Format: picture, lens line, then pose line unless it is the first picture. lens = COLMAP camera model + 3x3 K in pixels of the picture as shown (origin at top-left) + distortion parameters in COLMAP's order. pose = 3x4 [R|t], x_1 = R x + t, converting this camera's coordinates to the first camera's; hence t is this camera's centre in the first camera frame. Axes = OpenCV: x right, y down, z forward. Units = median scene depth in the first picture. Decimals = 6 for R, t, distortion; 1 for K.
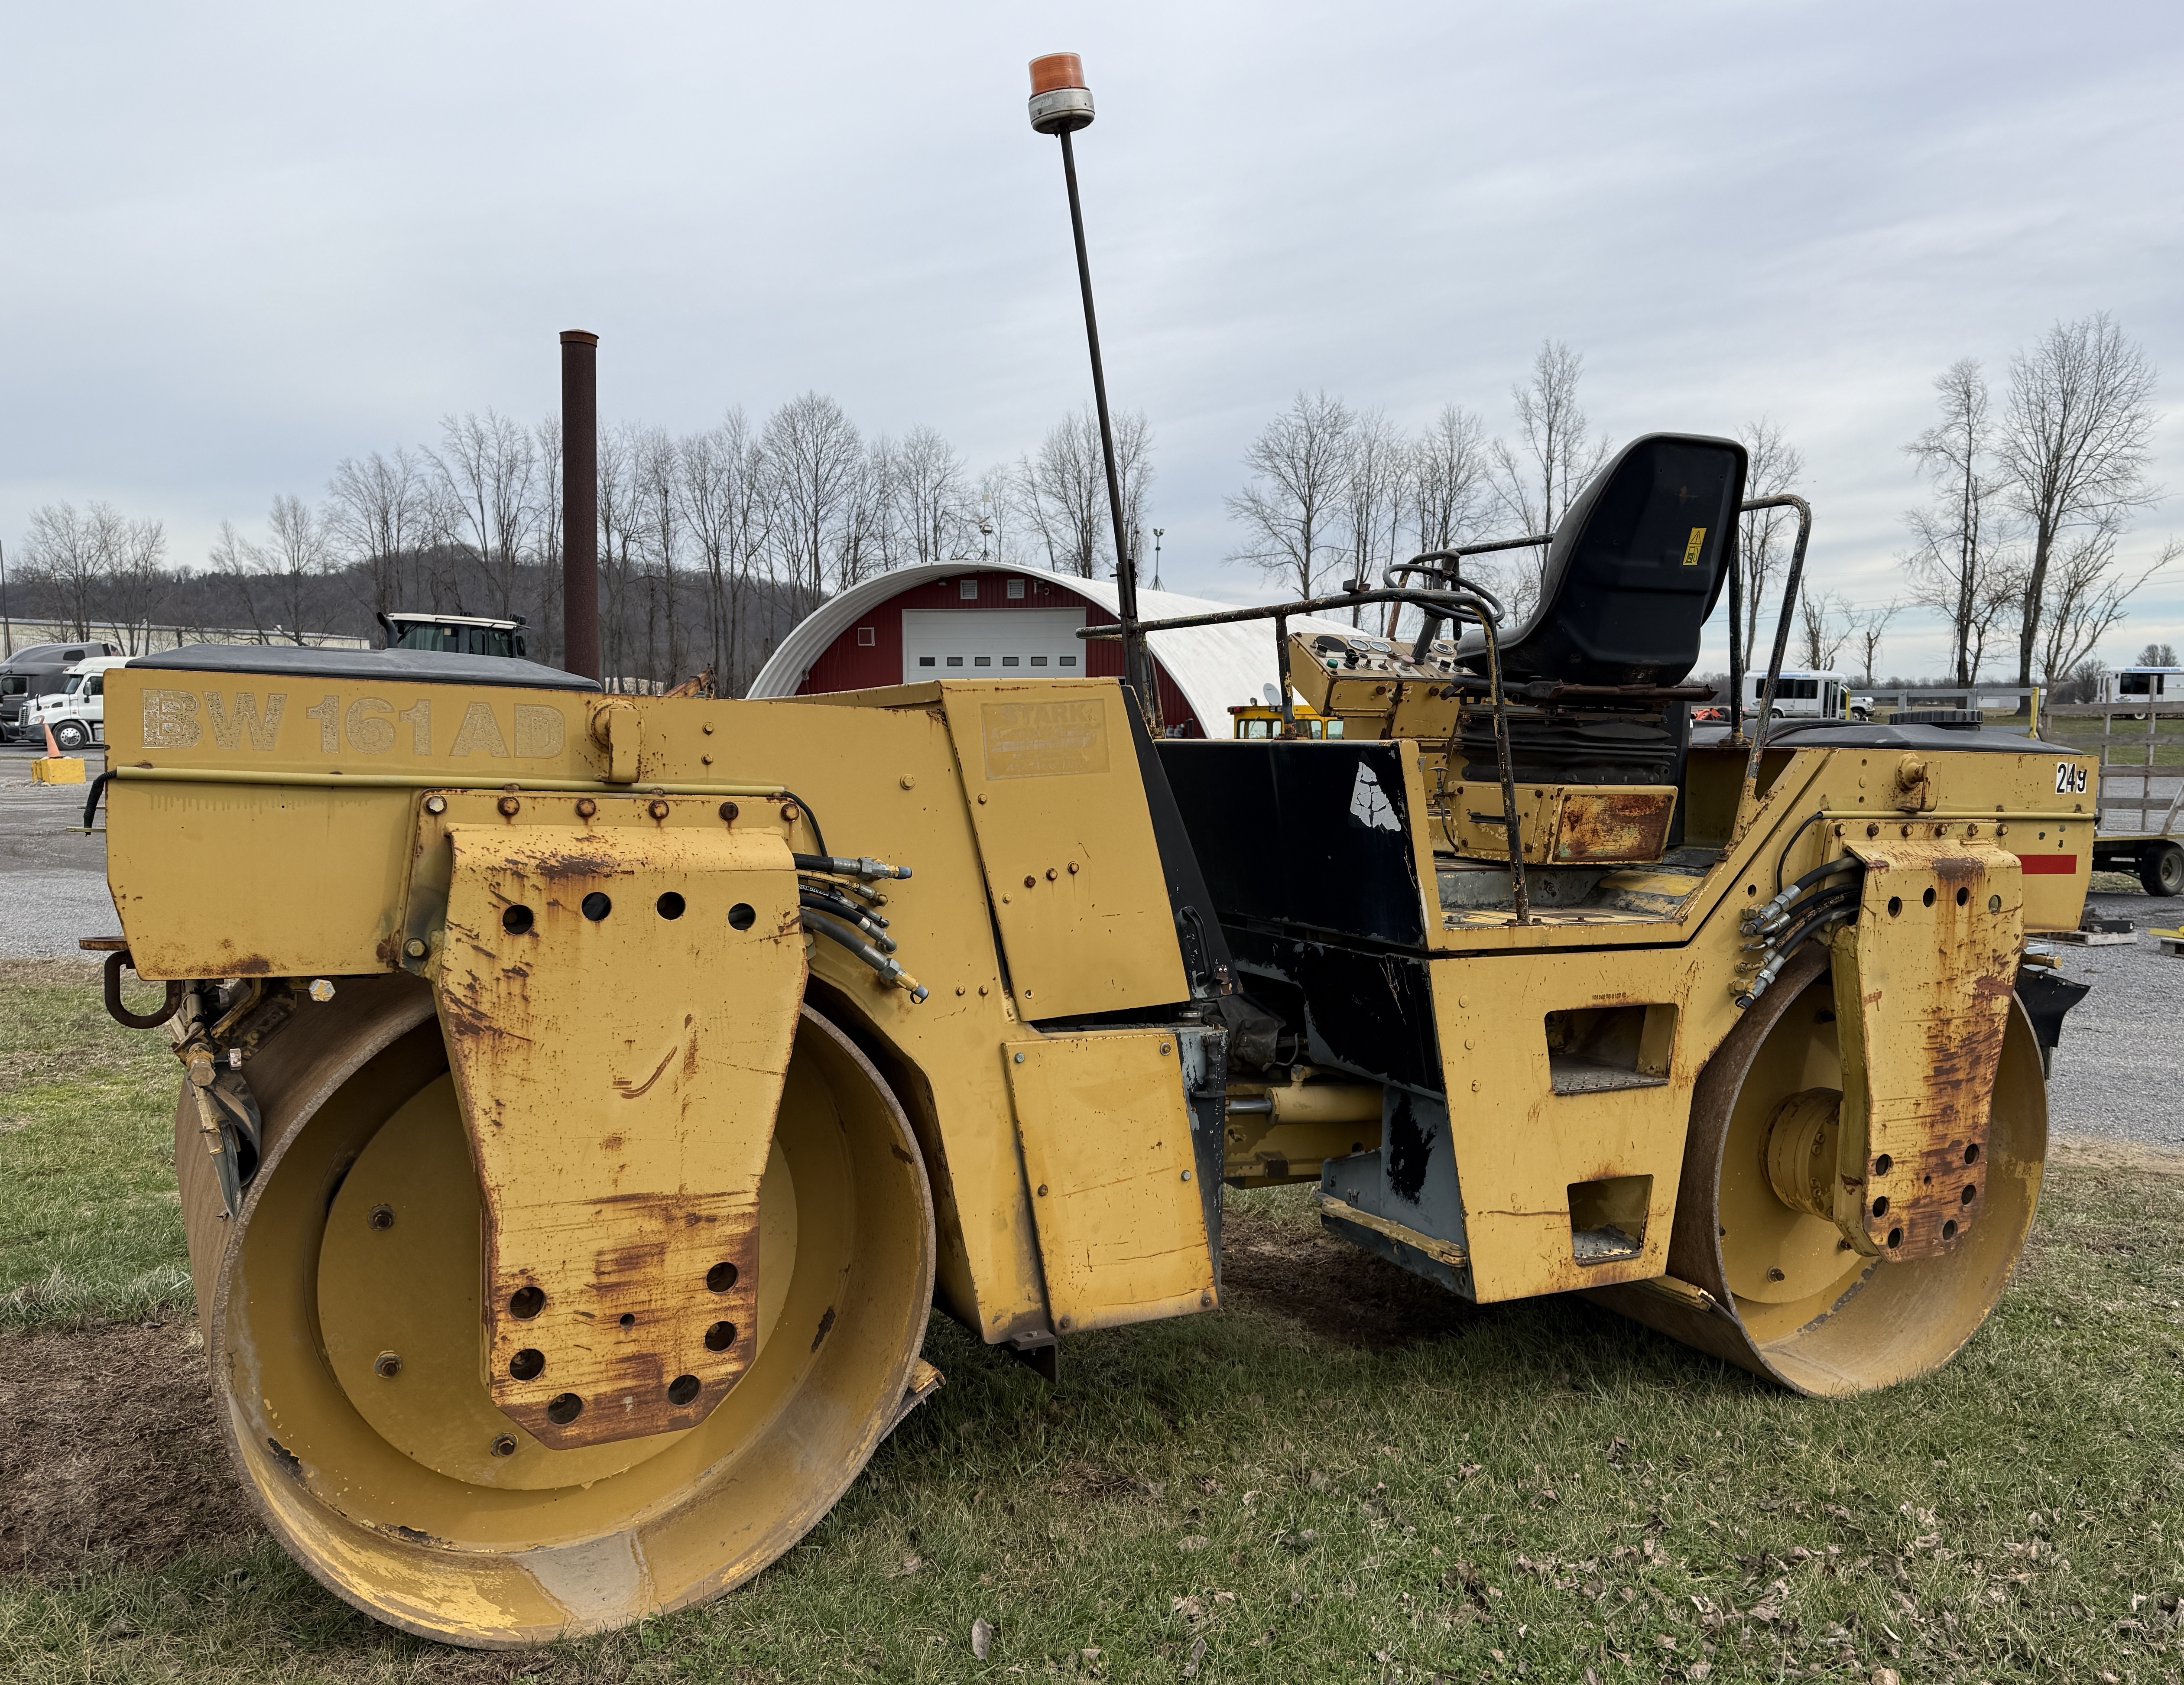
lens RADIAL K [[1653.5, 0, 1091.5], [0, 1653.5, 909.0], [0, 0, 1]] dist [0.147596, -0.285581]
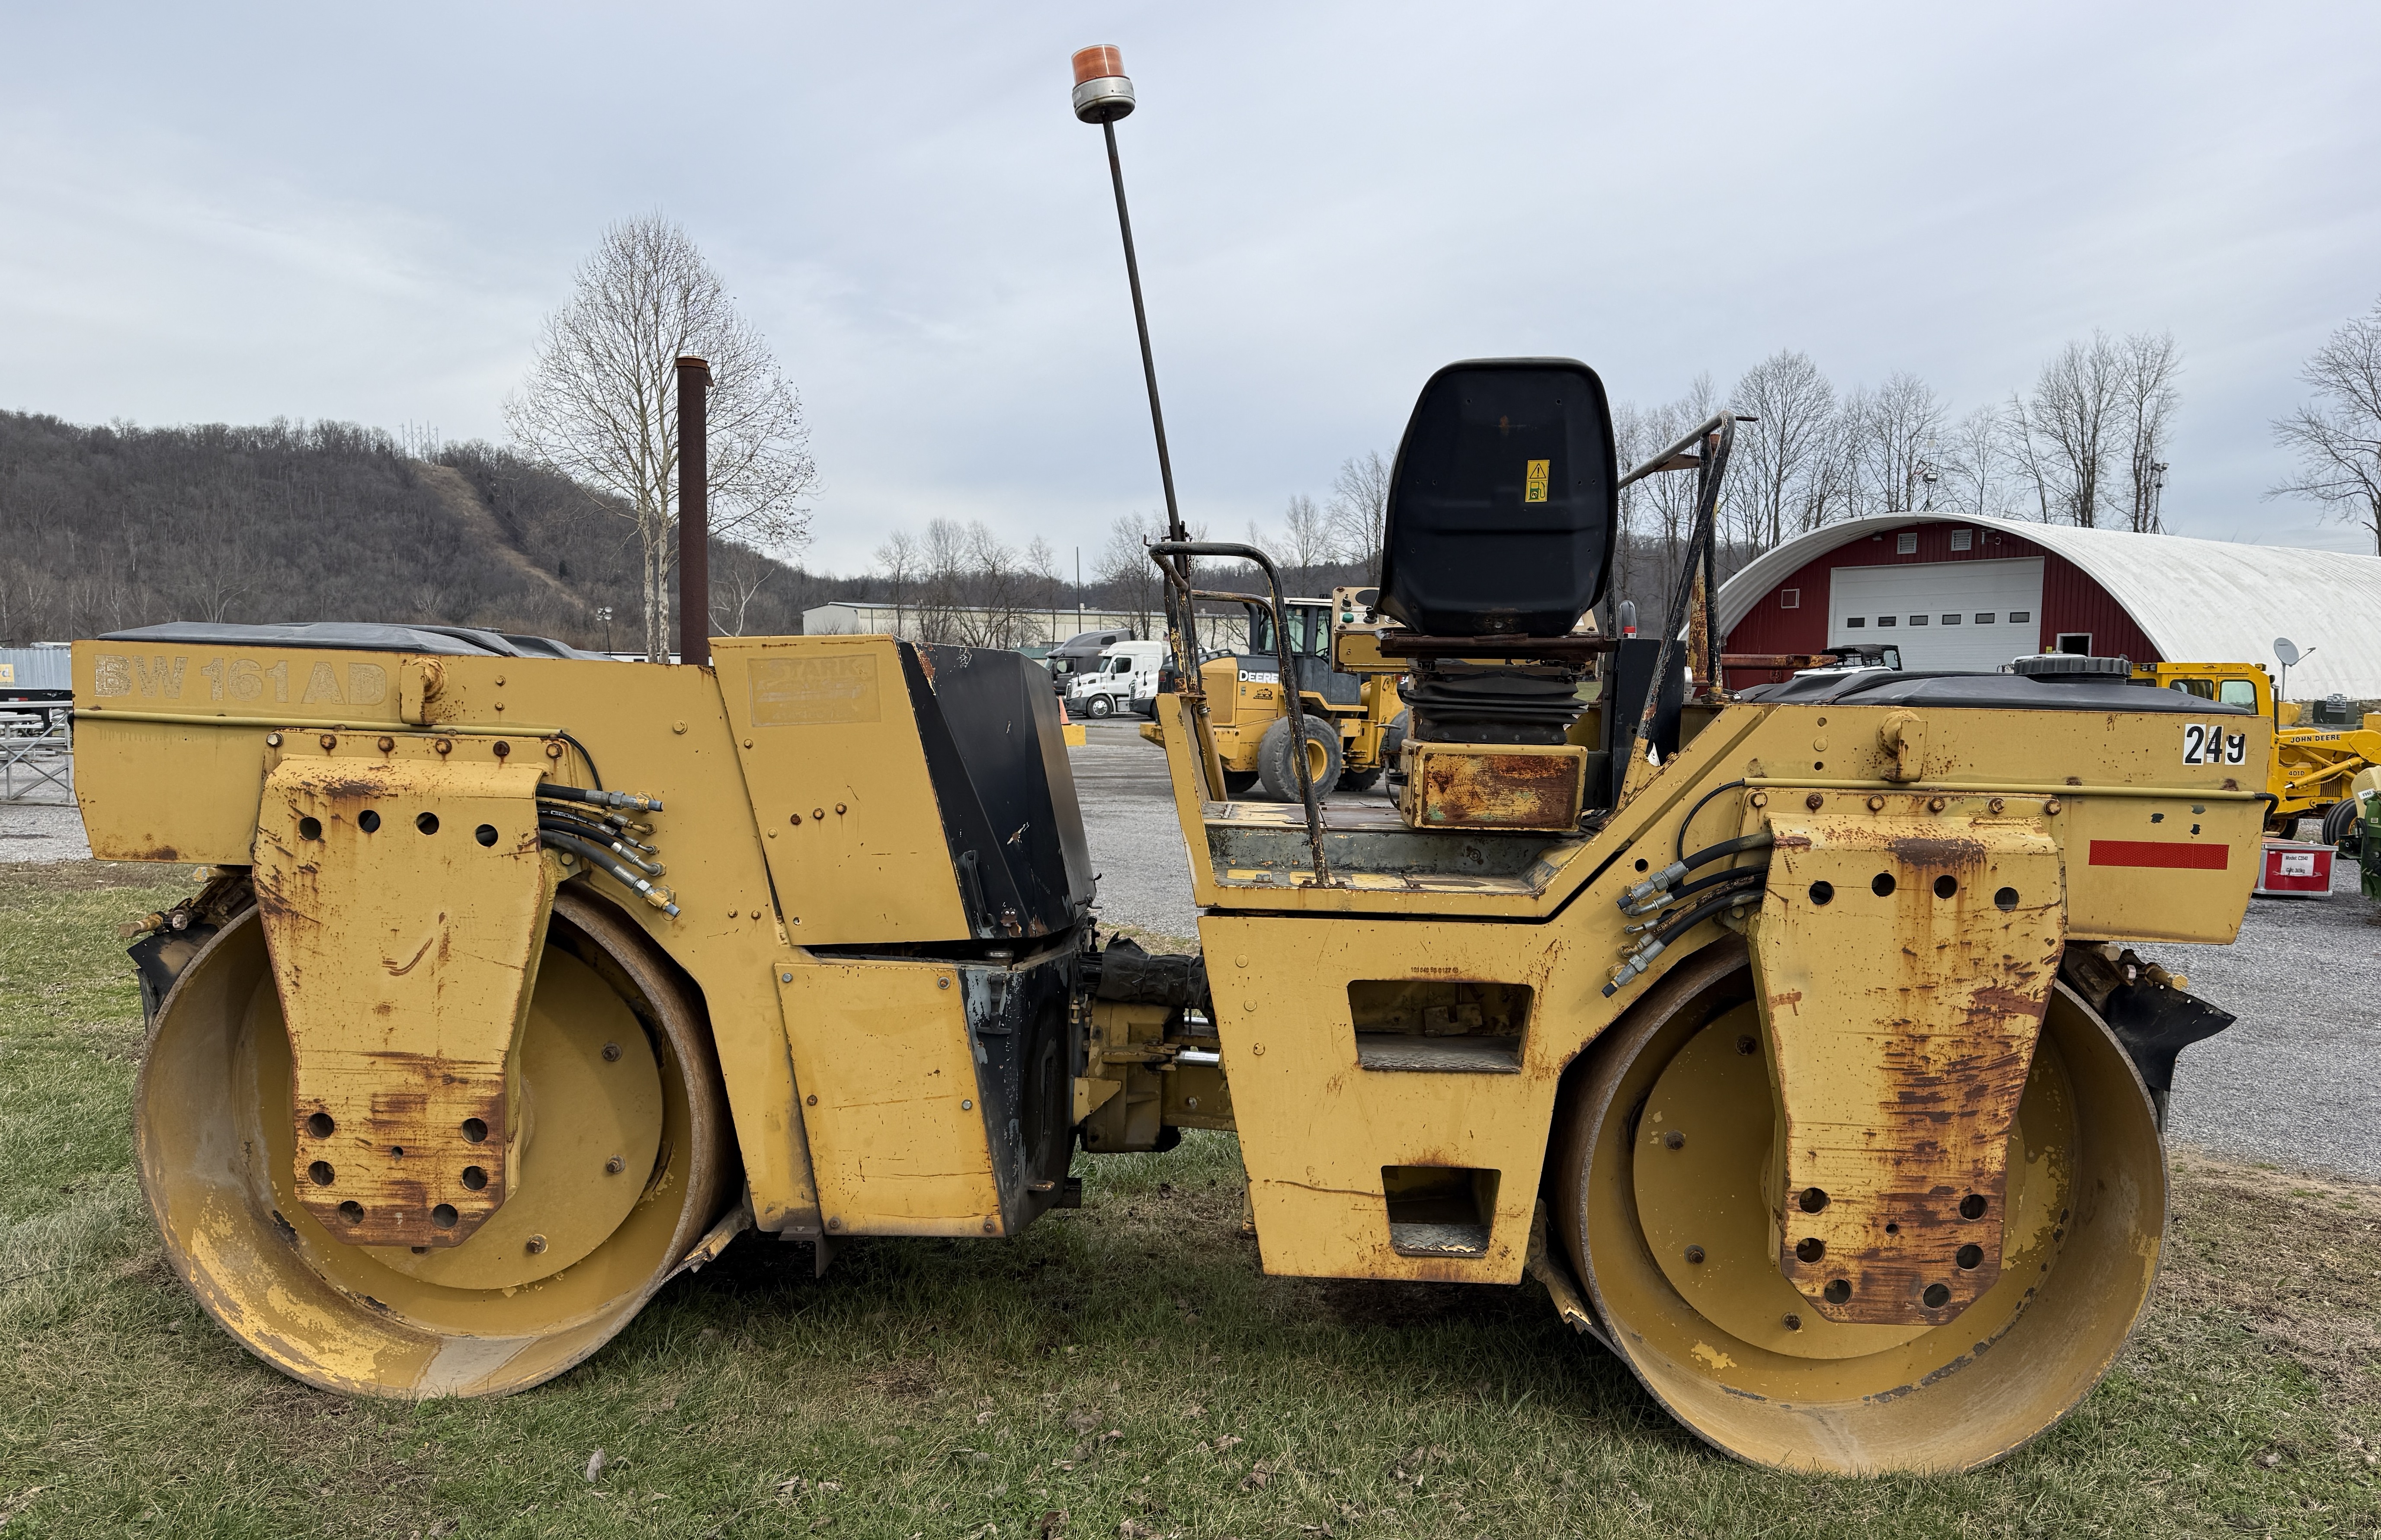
lens RADIAL K [[1660.5, 0, 1301.2], [0, 1660.5, 868.1], [0, 0, 1]] dist [0.092782, -0.121198]
pose [[0.880693, 0.046751, -0.471375, 0.684123], [-0.049597, 0.998749, 0.006393, -0.006833], [0.471084, 0.017749, 0.881910, 0.150163]]
